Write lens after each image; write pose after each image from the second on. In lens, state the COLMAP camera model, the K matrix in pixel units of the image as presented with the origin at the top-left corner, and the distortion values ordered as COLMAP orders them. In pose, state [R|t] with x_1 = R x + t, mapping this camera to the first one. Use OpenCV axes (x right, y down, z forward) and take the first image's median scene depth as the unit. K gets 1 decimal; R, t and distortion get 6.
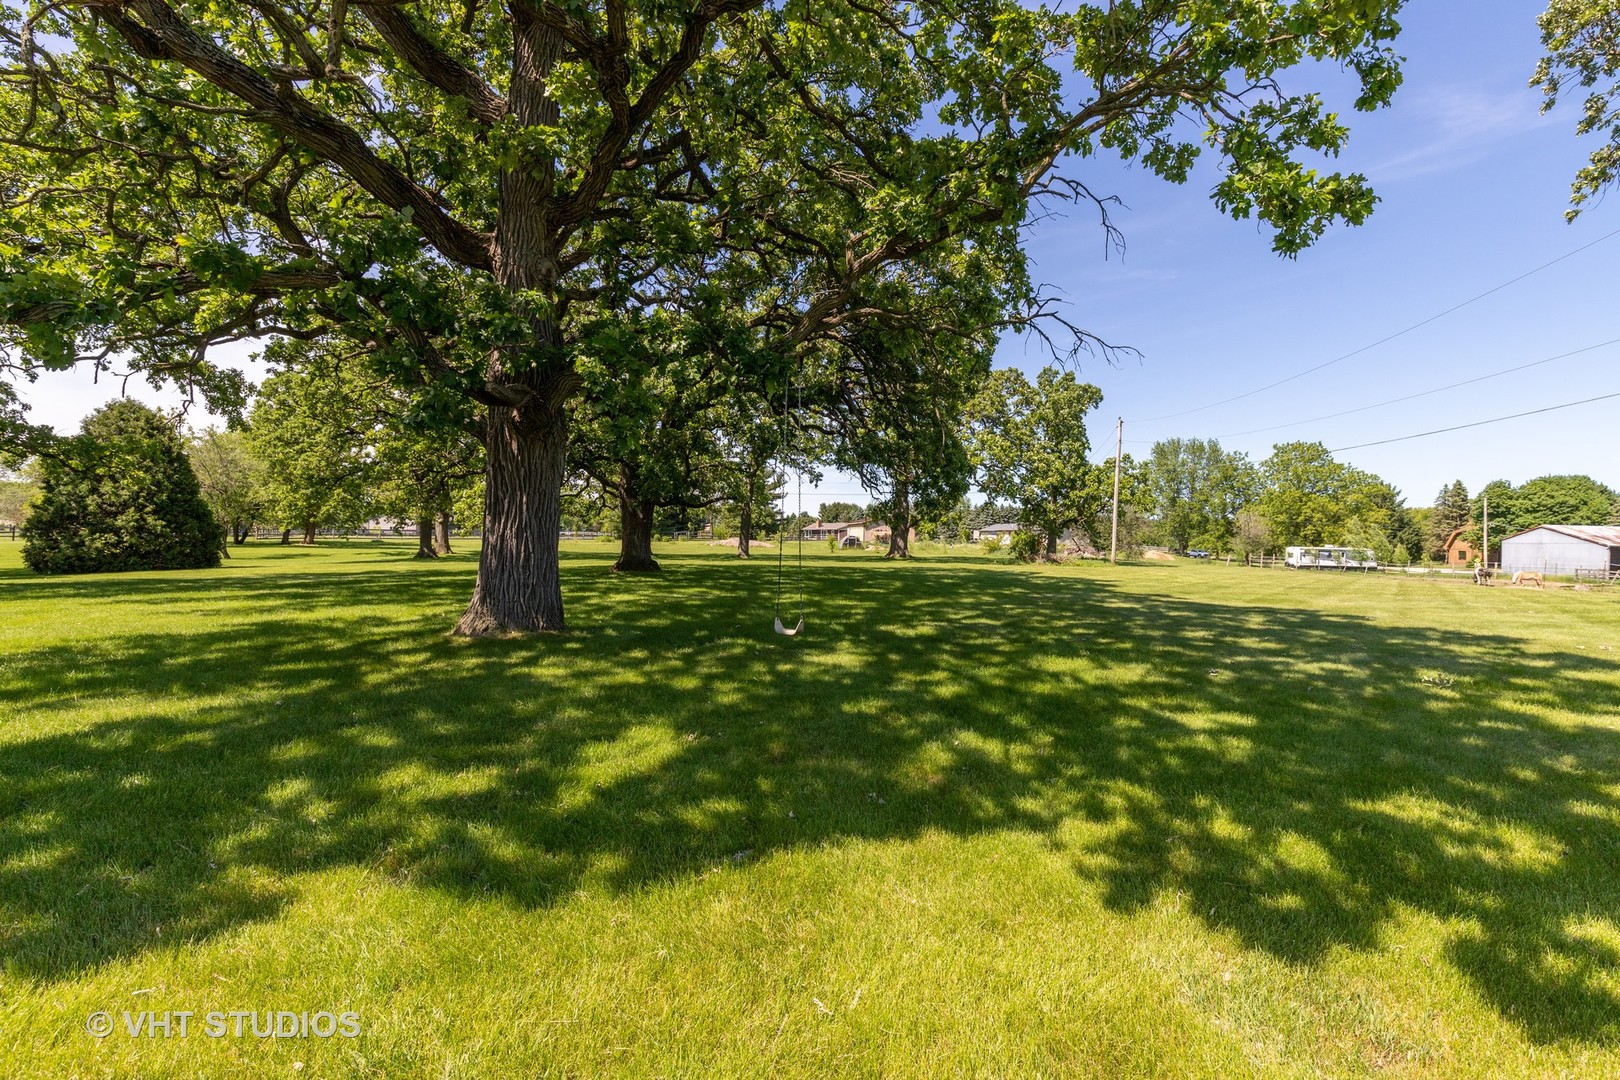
lens RADIAL K [[724.1, 0, 809.6], [0, 724.1, 546.7], [0, 0, 1]] dist [0.003375, -0.000480]
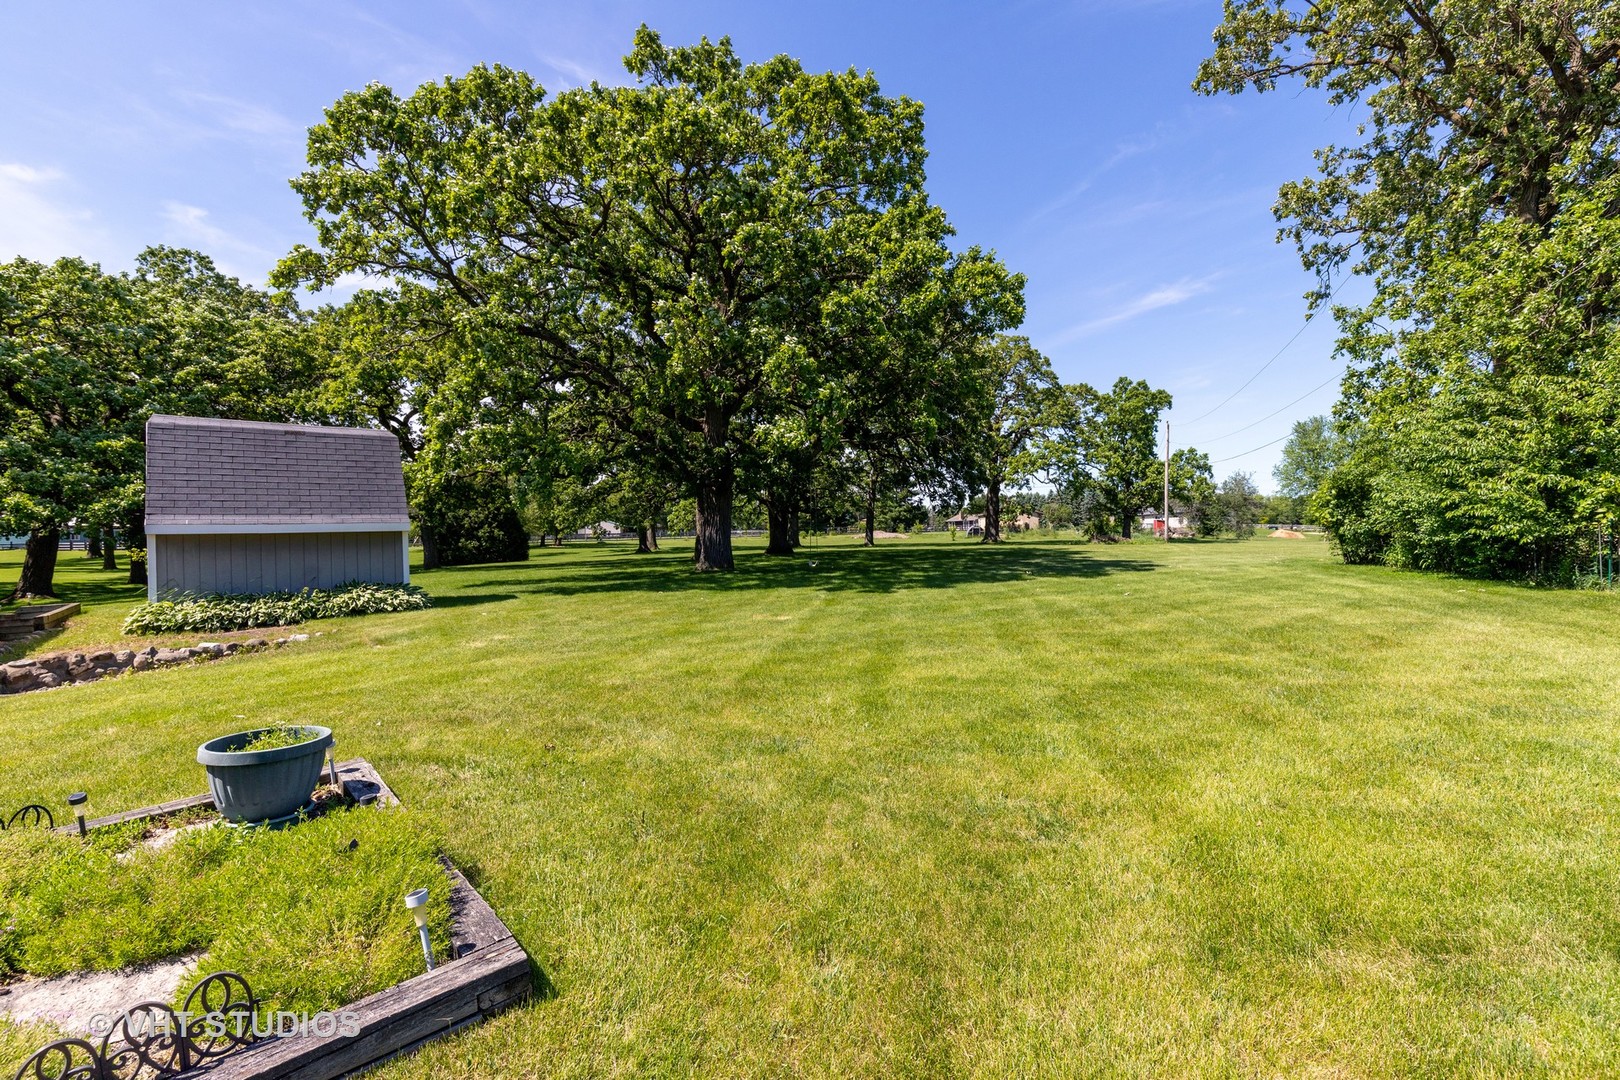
lens RADIAL K [[724.1, 0, 809.7], [0, 724.1, 539.8], [0, 0, 1]] dist [0.003375, -0.000480]
pose [[0.973850, -0.030443, -0.225144, 0.103438], [0.030510, 0.999529, -0.003185, 0.005863], [0.225135, -0.003768, 0.974320, -0.294480]]
